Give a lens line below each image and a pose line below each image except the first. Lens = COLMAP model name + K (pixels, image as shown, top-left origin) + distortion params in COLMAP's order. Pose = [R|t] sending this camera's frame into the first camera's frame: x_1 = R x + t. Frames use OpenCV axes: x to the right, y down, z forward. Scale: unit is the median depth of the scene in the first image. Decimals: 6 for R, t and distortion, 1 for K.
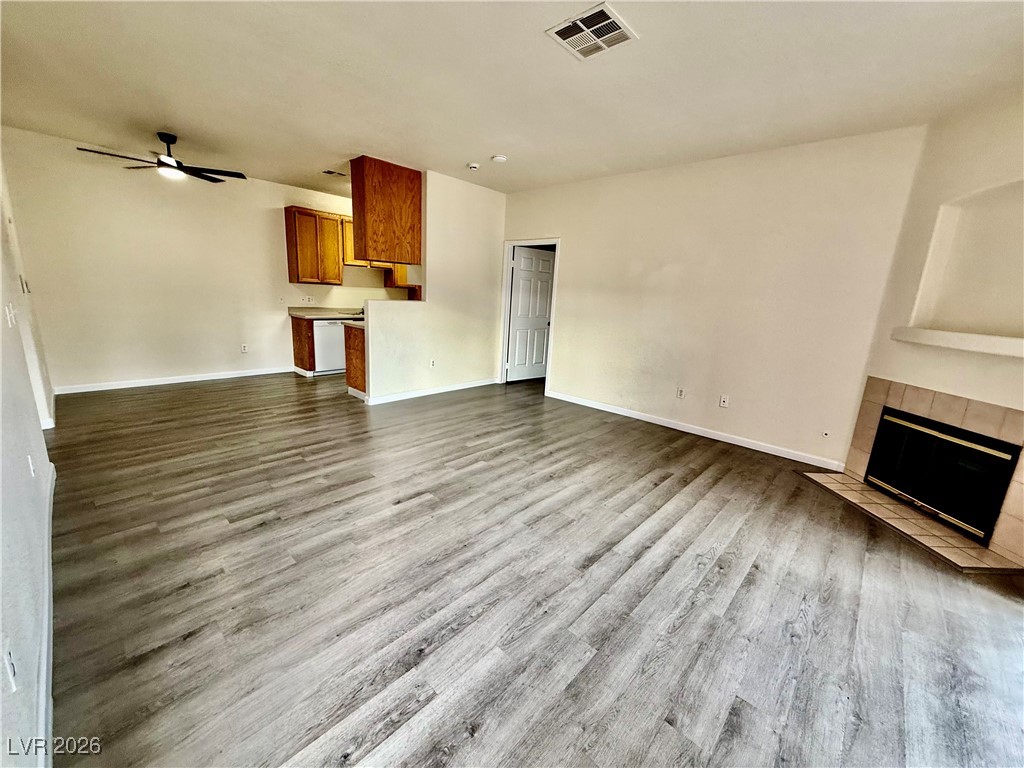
lens RADIAL K [[405.7, 0, 508.1], [0, 405.7, 382.4], [0, 0, 1]] dist [0.000310, 0.000667]
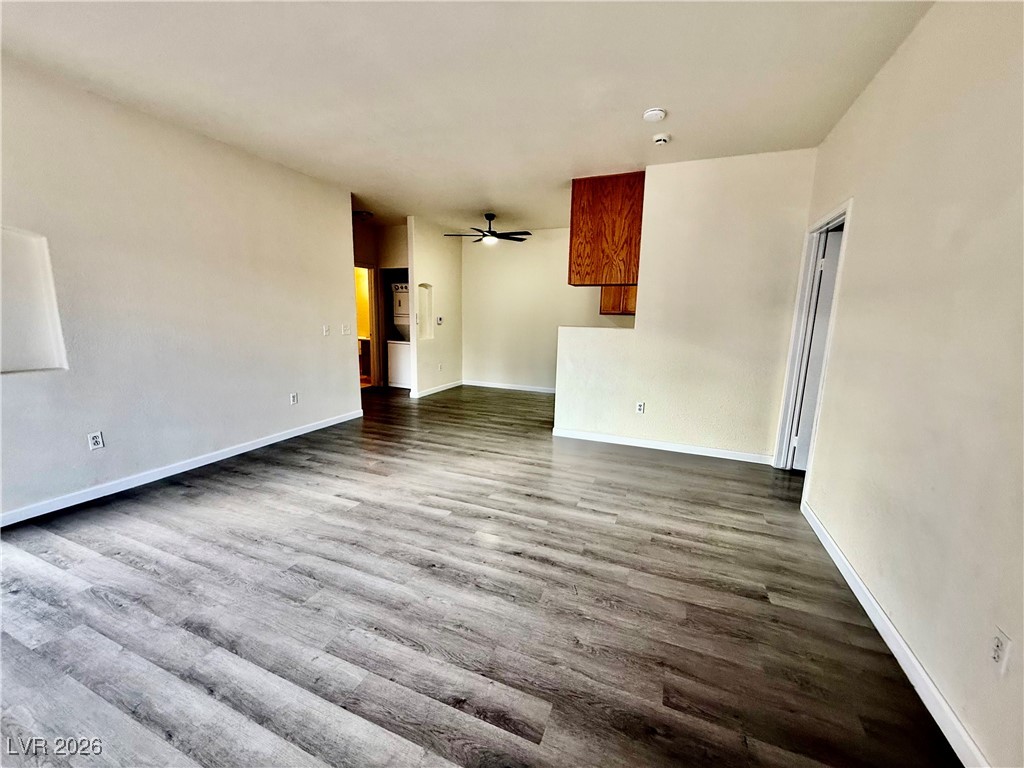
lens RADIAL K [[405.7, 0, 510.3], [0, 405.7, 382.0], [0, 0, 1]] dist [0.000310, 0.000667]
pose [[0.355080, 0.111765, -0.928131, 0.737077], [-0.204370, 0.978093, 0.039594, -0.123715], [0.912223, 0.175623, 0.370142, 0.789886]]
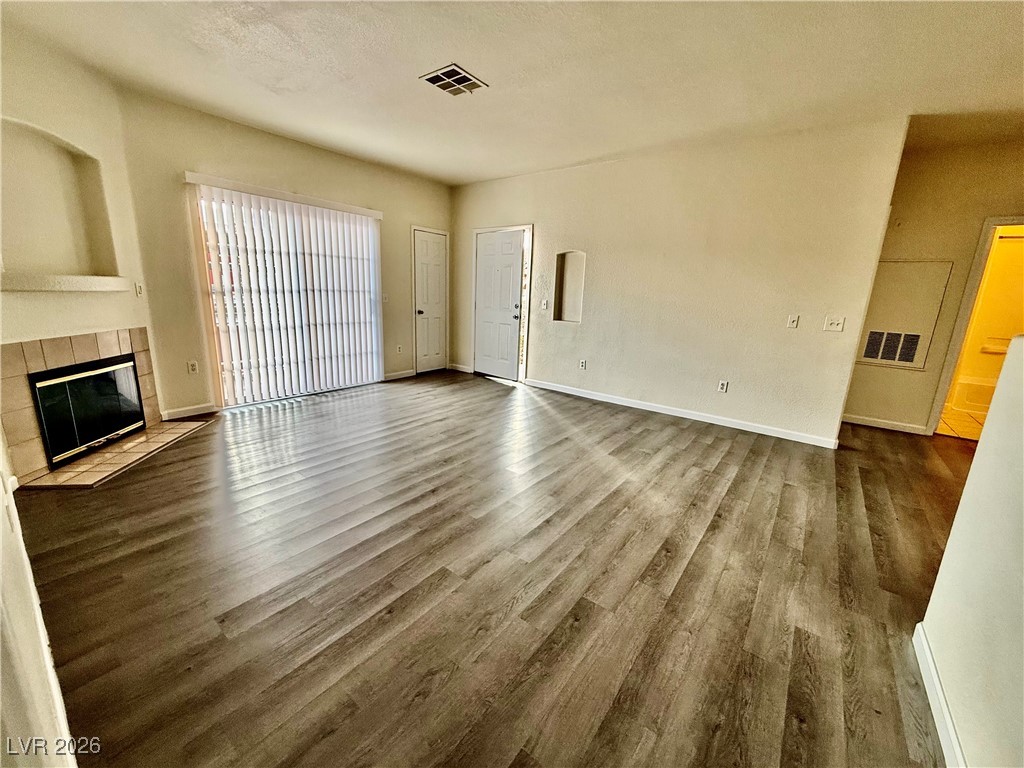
lens RADIAL K [[405.7, 0, 509.8], [0, 405.7, 384.1], [0, 0, 1]] dist [0.000310, 0.000667]
pose [[-0.991345, -0.065393, -0.113841, 0.074609], [-0.108195, 0.898091, 0.426294, -0.360367], [0.074362, 0.434921, -0.897393, 1.760688]]
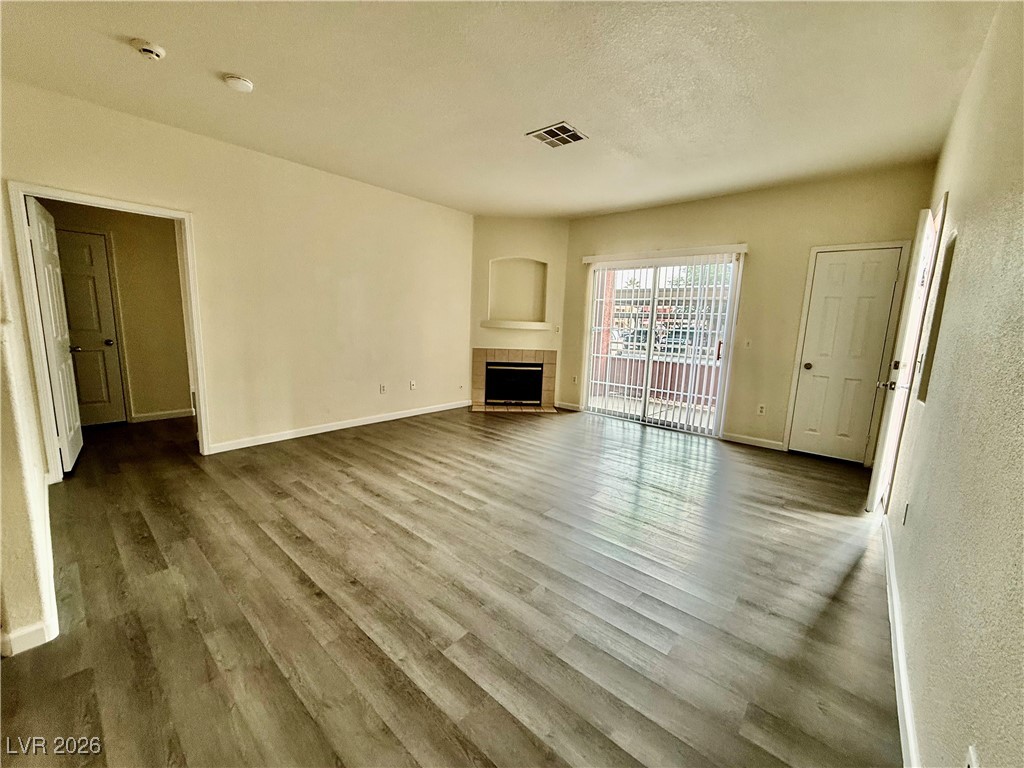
lens RADIAL K [[405.7, 0, 511.5], [0, 405.7, 384.4], [0, 0, 1]] dist [0.000310, 0.000667]
pose [[-0.033818, -0.208334, 0.977473, -0.942053], [0.183378, 0.960135, 0.210983, -0.216226], [-0.982461, 0.186382, 0.005734, 0.875082]]
